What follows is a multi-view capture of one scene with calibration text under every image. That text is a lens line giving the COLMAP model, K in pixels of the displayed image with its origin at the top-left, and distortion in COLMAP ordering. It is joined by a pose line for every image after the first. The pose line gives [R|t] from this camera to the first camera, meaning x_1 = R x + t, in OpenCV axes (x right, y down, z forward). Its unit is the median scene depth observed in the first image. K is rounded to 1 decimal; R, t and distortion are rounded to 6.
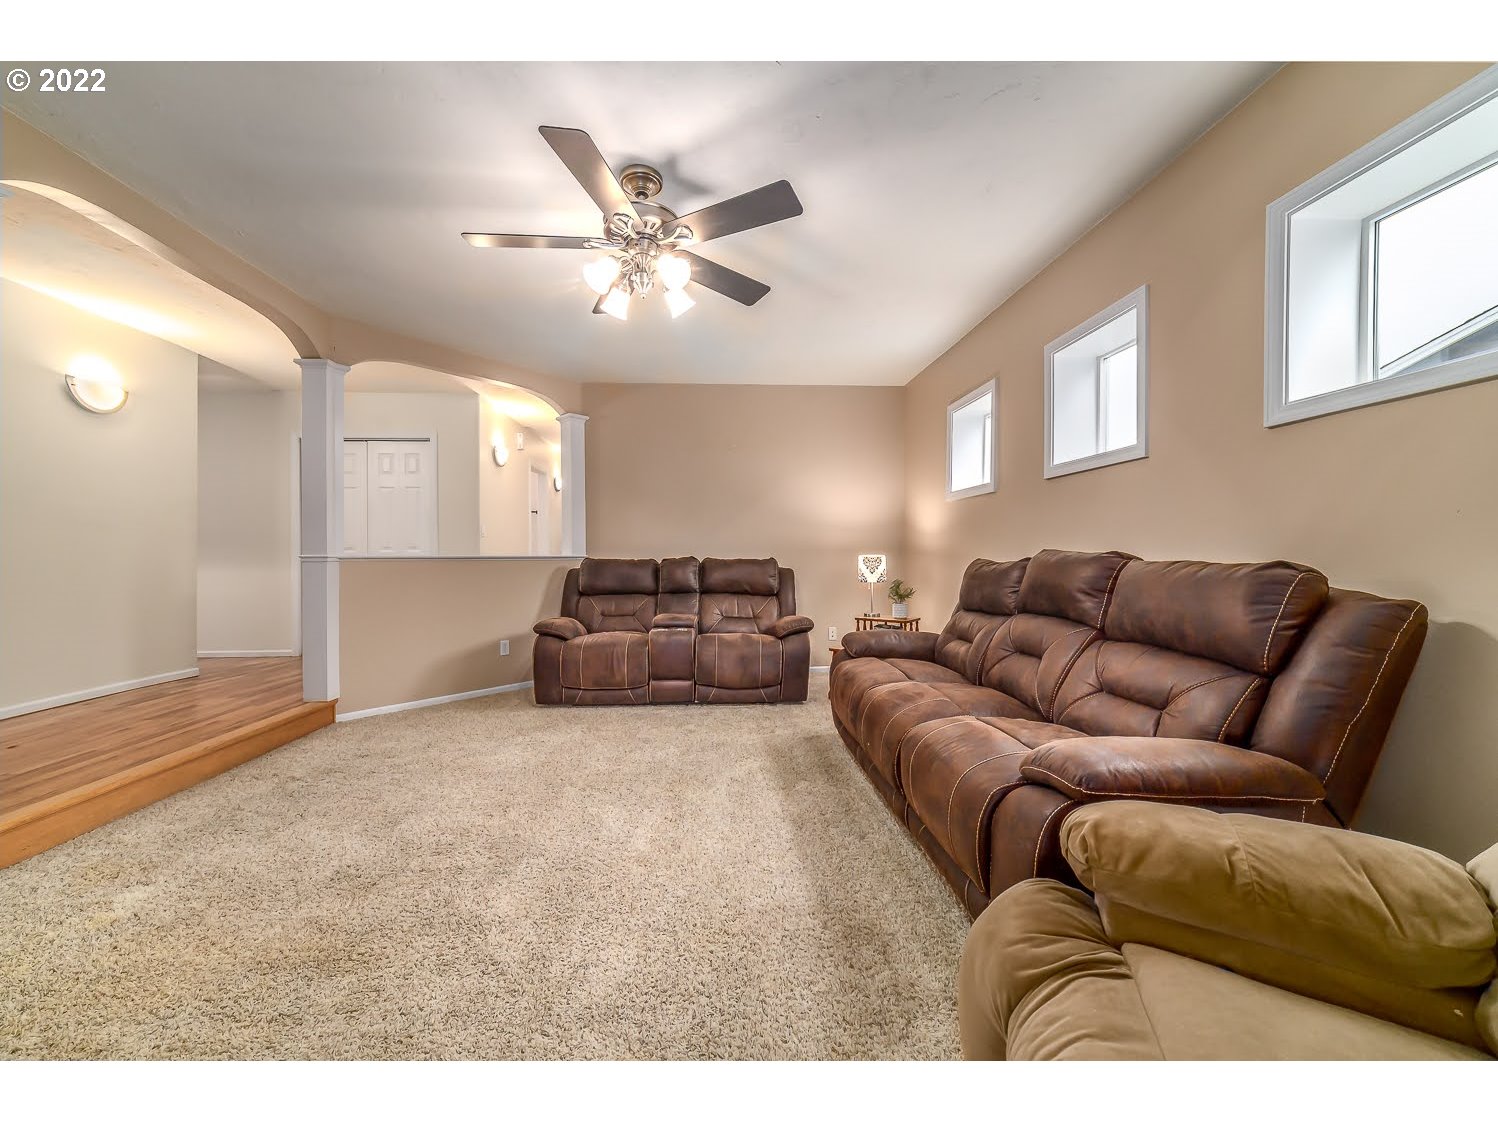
lens RADIAL K [[569.6, 0, 743.5], [0, 569.6, 557.7], [0, 0, 1]] dist [-0.027088, 0.009176]
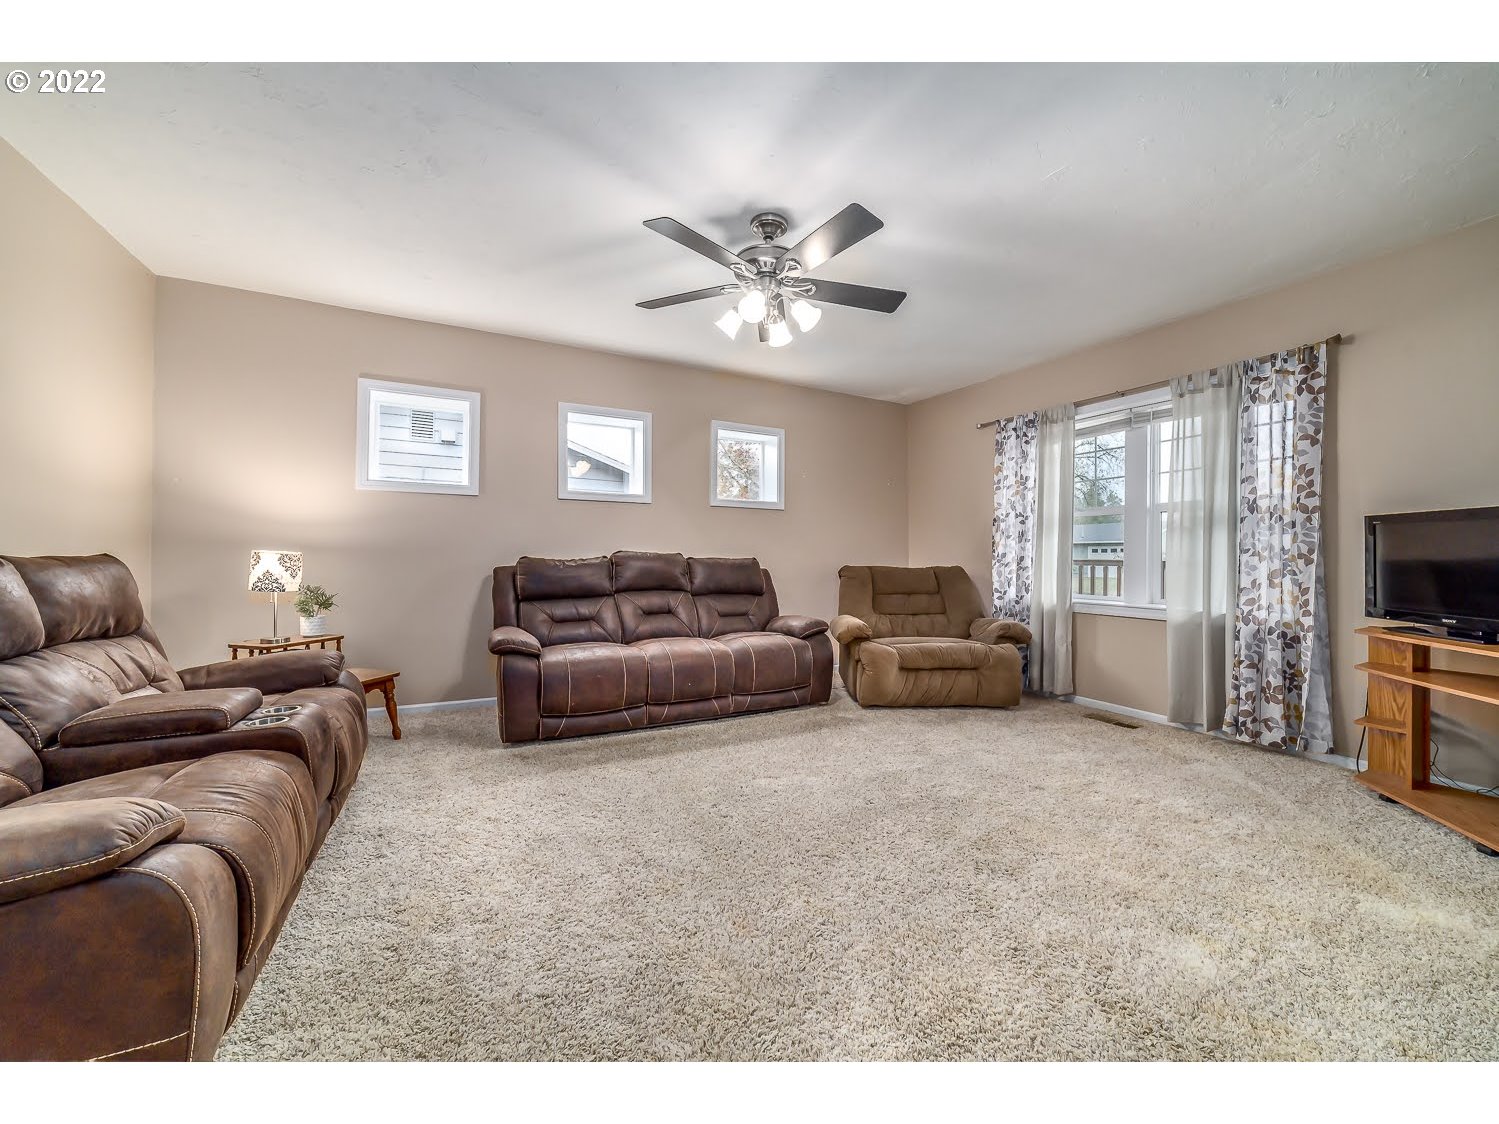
lens RADIAL K [[570.0, 0, 744.0], [0, 570.0, 558.2], [0, 0, 1]] dist [-0.027088, 0.009176]
pose [[-0.393885, -0.008578, 0.919120, -0.891649], [-0.004493, 0.999962, 0.007407, -0.003831], [-0.919149, -0.001212, -0.393908, 1.102164]]
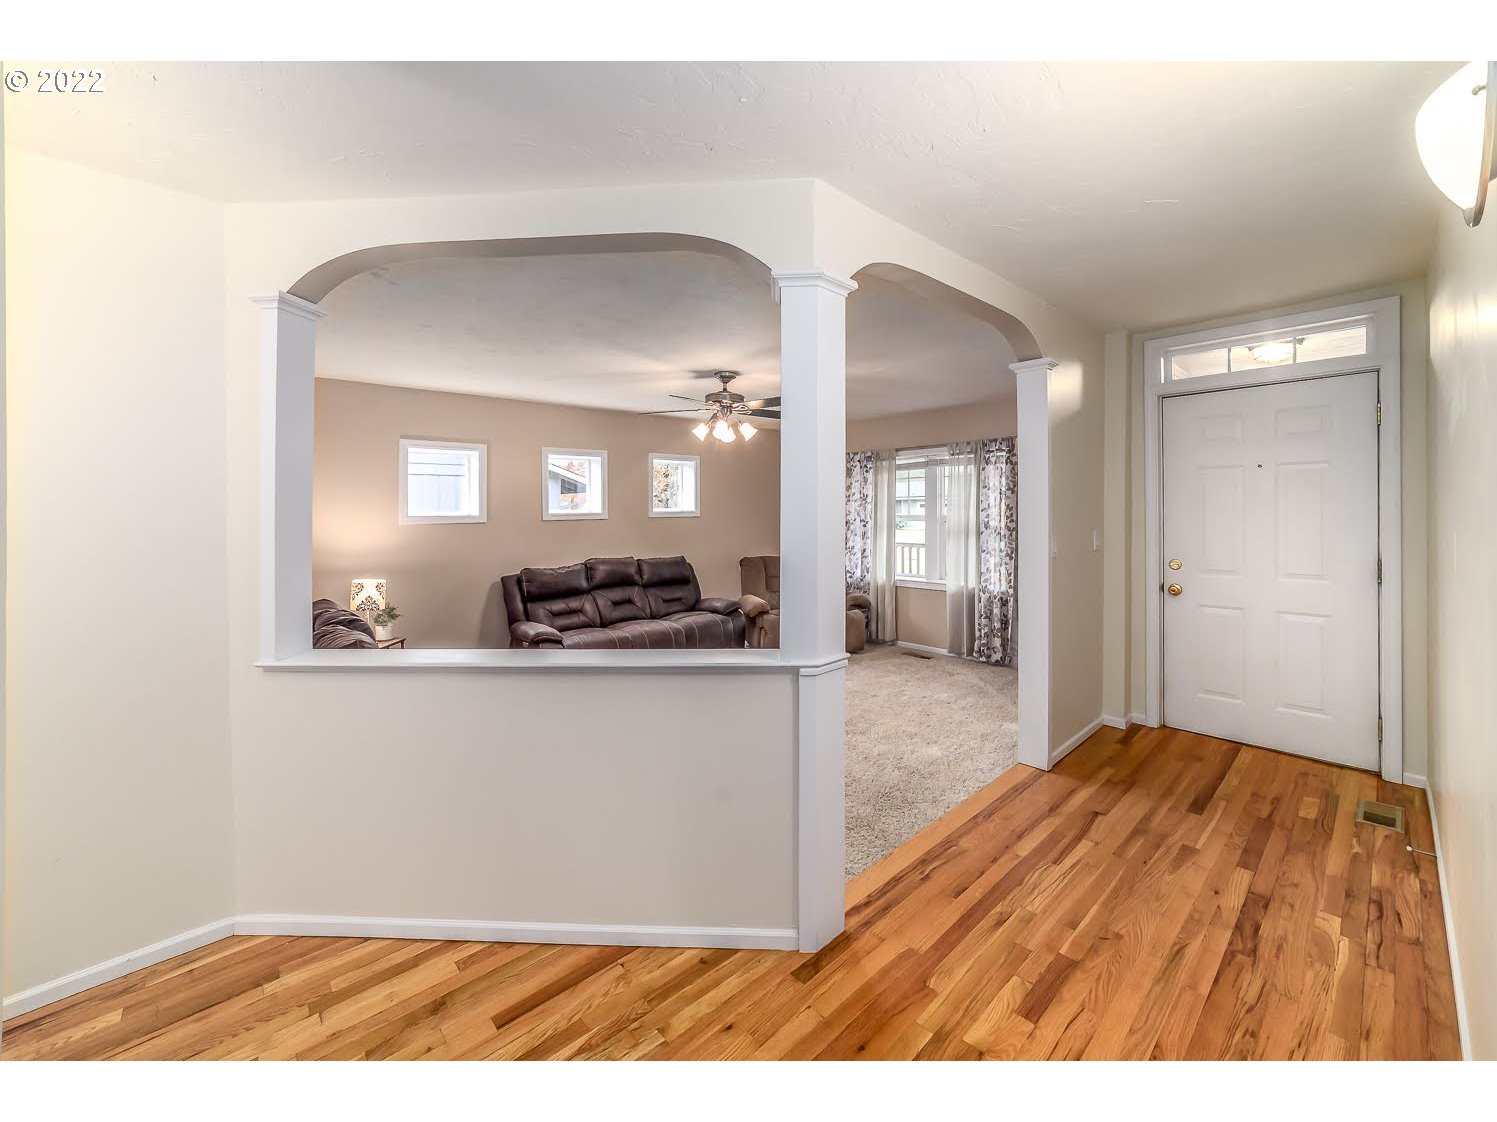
lens RADIAL K [[596.4, 0, 747.1], [0, 596.4, 515.9], [0, 0, 1]] dist [-0.053668, 0.020566]
pose [[-0.619893, -0.008282, 0.784643, -1.308889], [0.009082, 0.999802, 0.017728, -0.163802], [-0.784634, 0.018116, -0.619695, 1.593926]]
